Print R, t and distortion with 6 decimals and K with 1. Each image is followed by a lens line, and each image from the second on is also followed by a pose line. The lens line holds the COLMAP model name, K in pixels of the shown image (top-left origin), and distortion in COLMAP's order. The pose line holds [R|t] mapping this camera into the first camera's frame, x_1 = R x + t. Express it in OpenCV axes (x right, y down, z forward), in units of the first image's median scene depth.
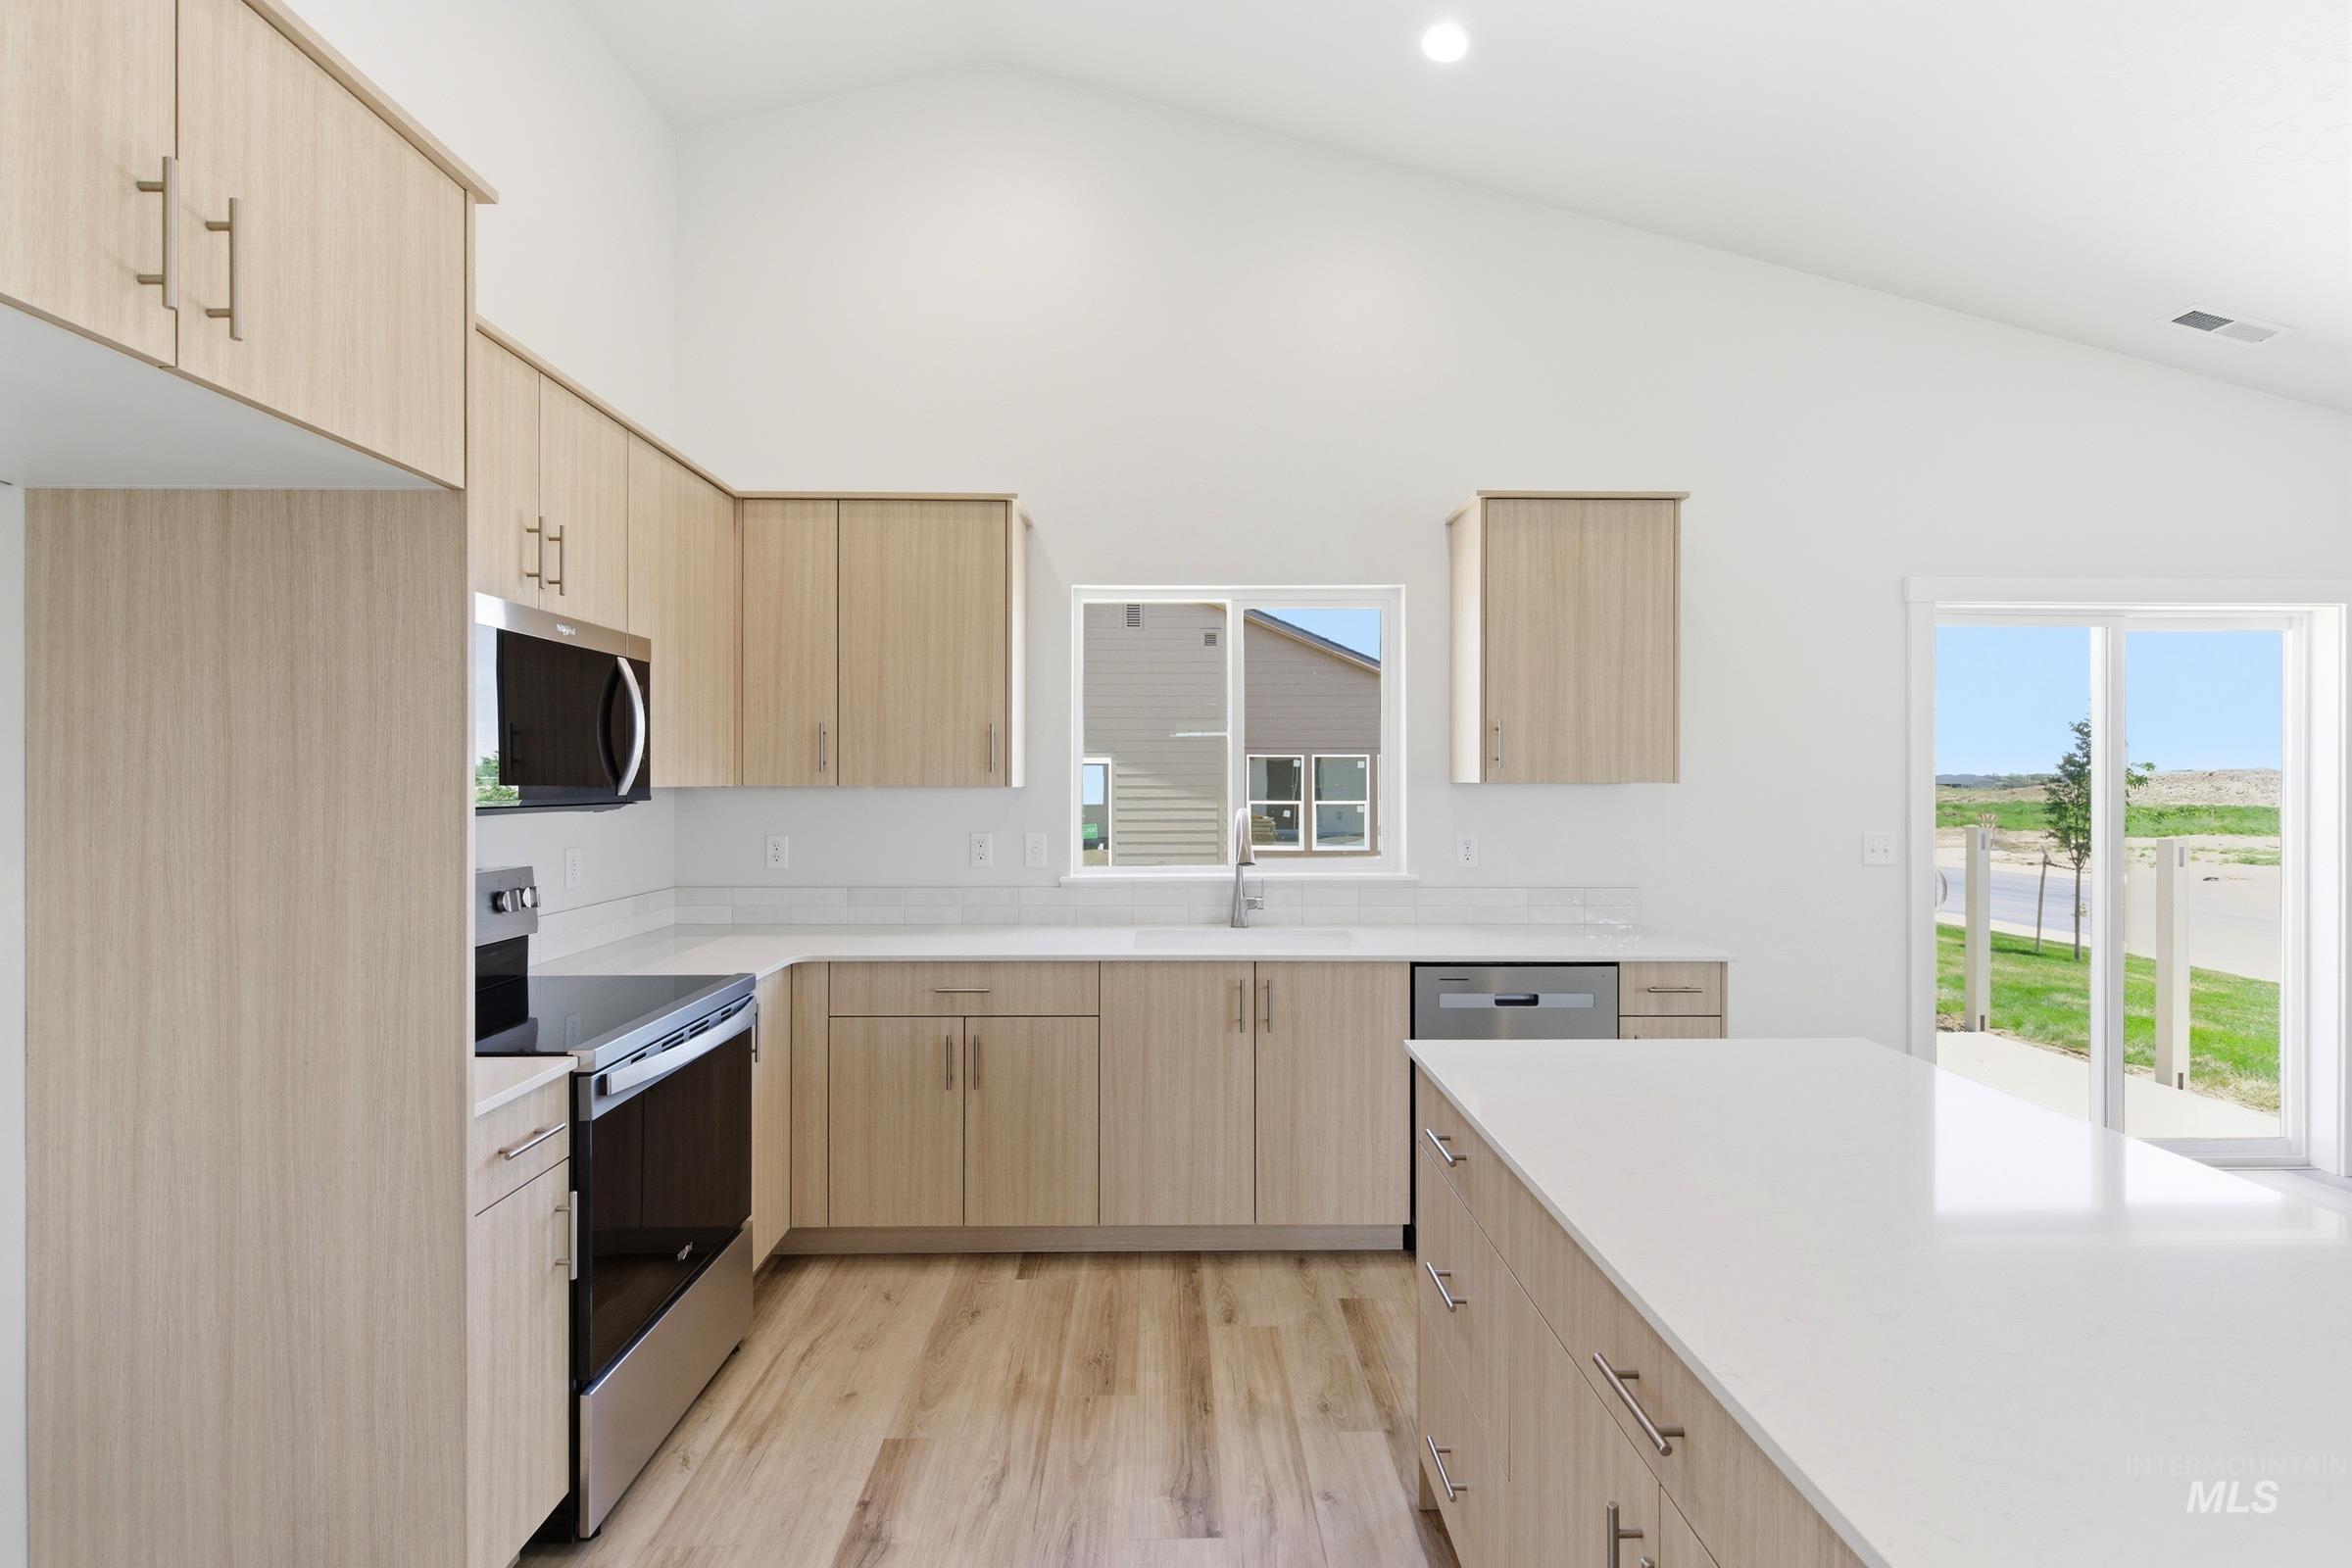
lens RADIAL K [[1044.3, 0, 1186.8], [0, 1044.3, 781.6], [0, 0, 1]] dist [0.002821, 0.000750]
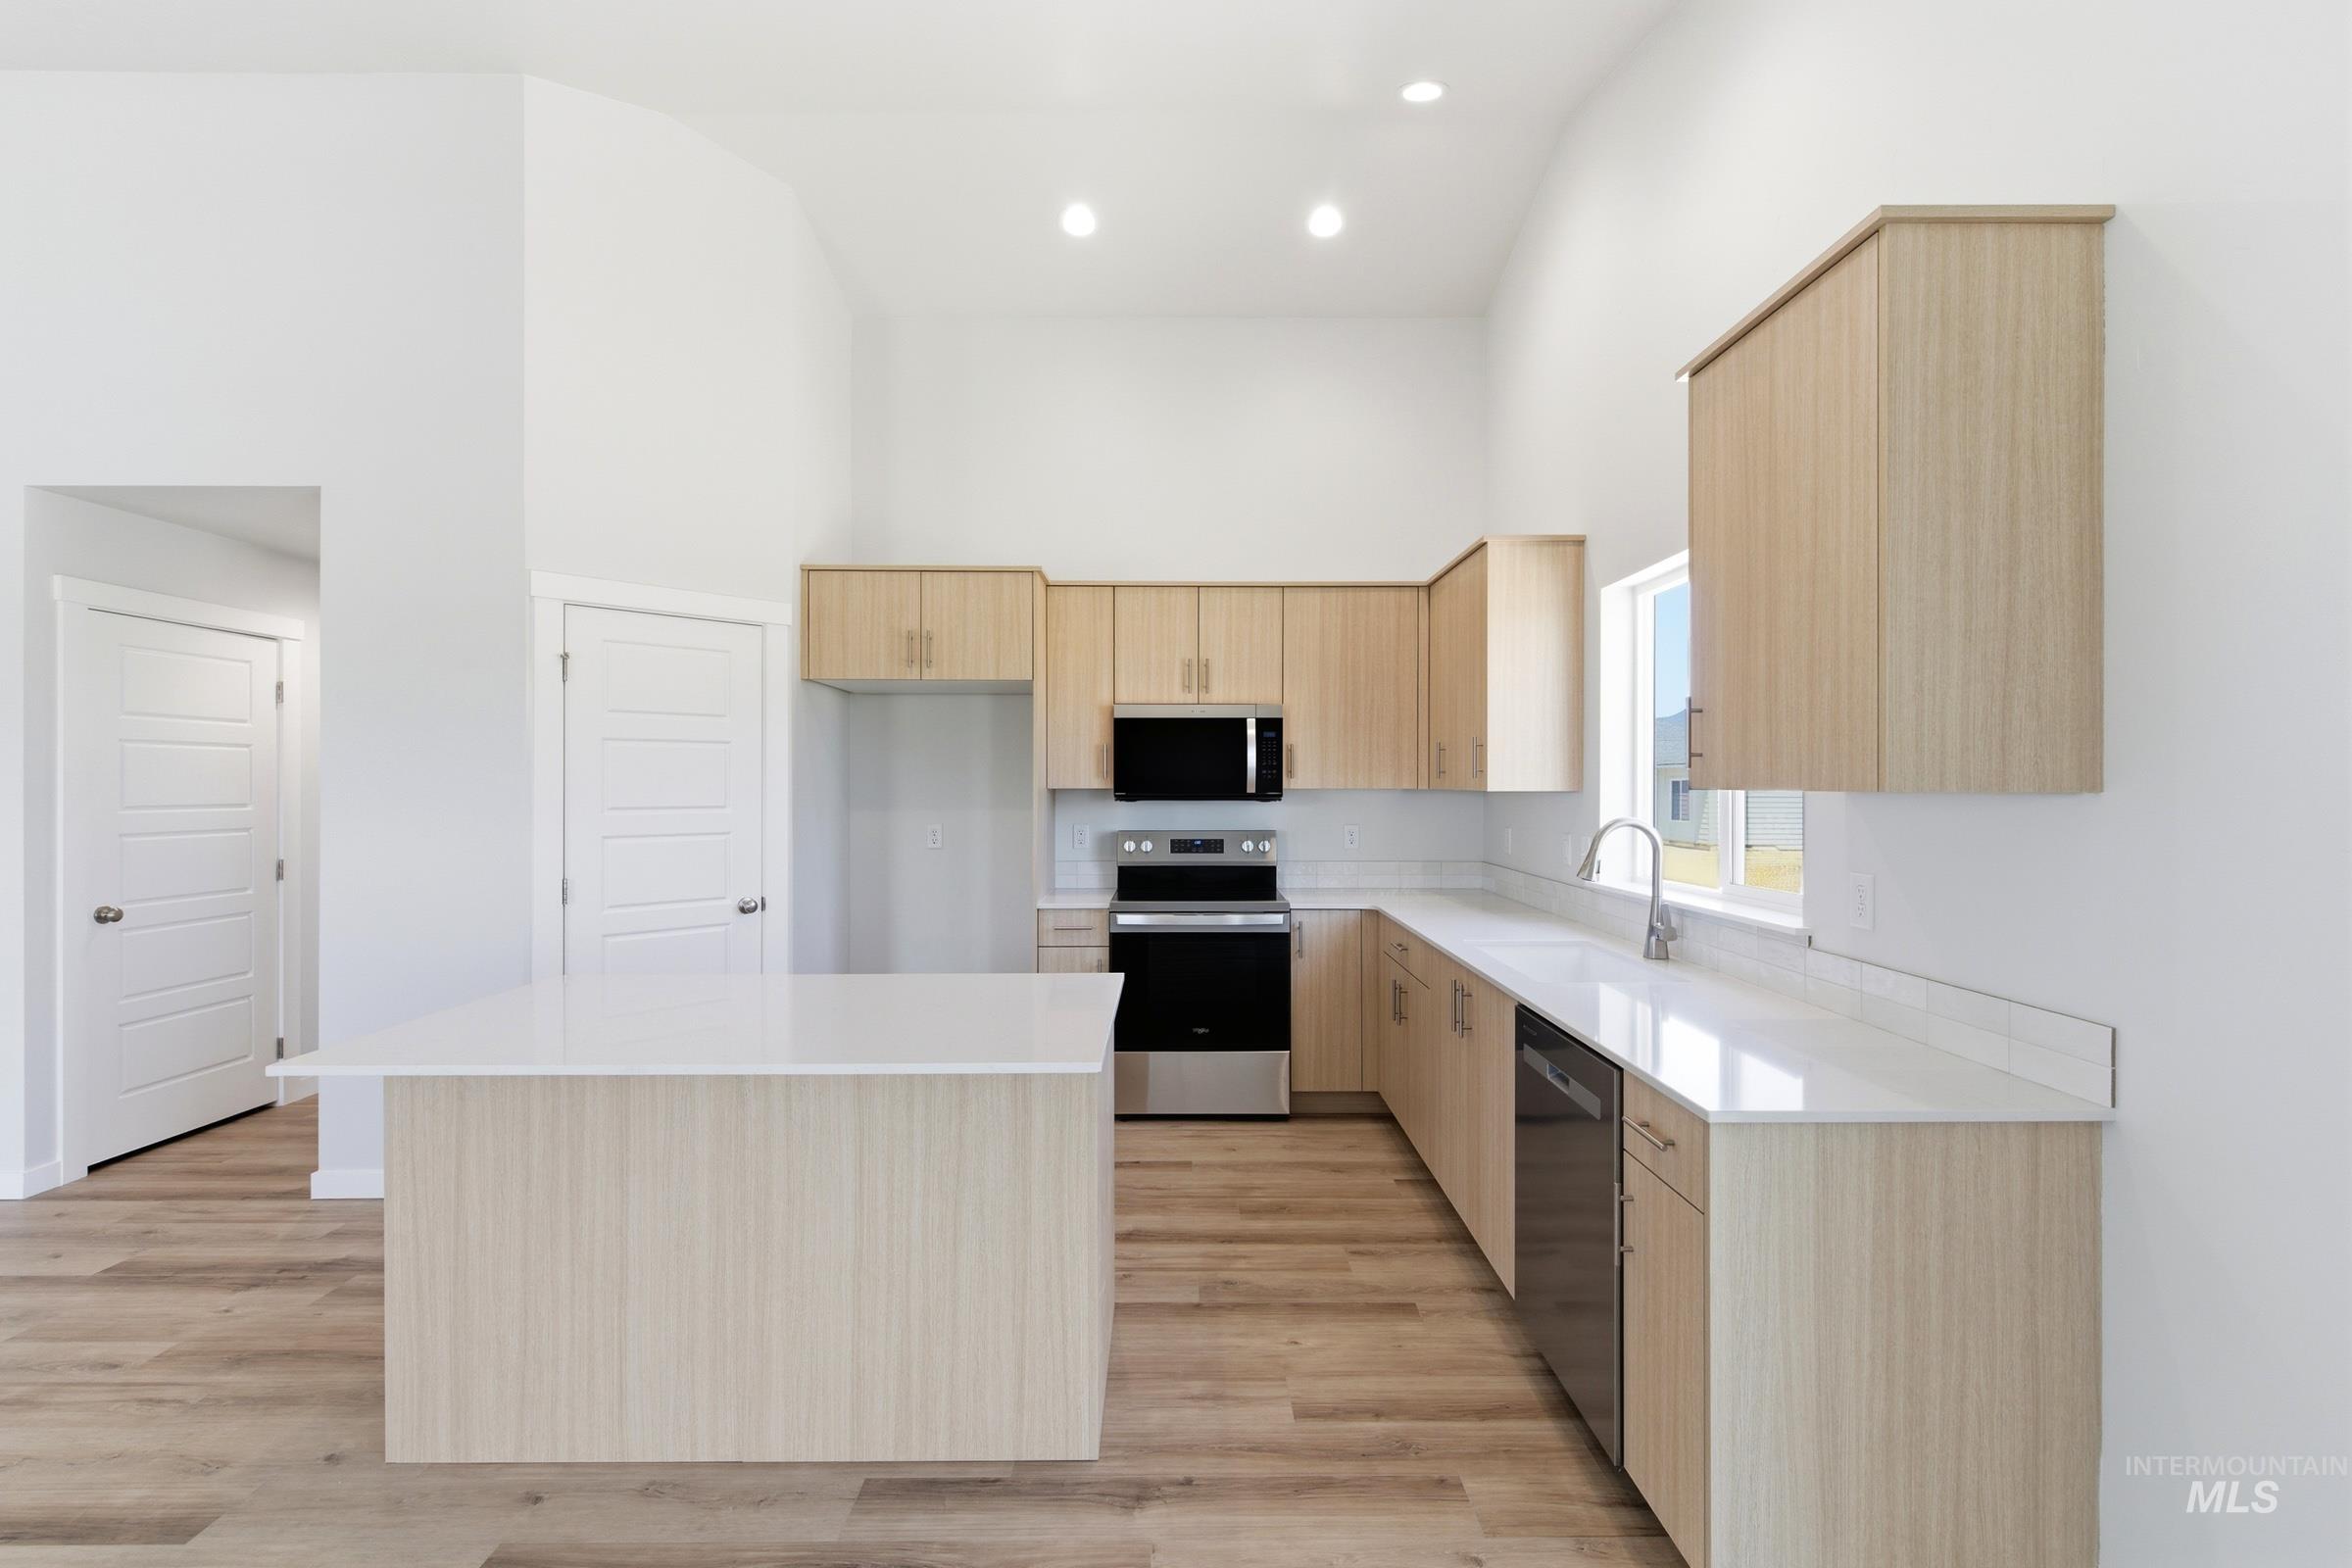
lens RADIAL K [[1044.3, 0, 1186.8], [0, 1044.3, 781.6], [0, 0, 1]] dist [0.002821, 0.000750]
pose [[-0.016325, -0.004326, -0.999857, 1.328381], [0.002570, 0.999987, -0.004369, -0.003883], [0.999863, -0.002640, -0.016314, 0.917534]]
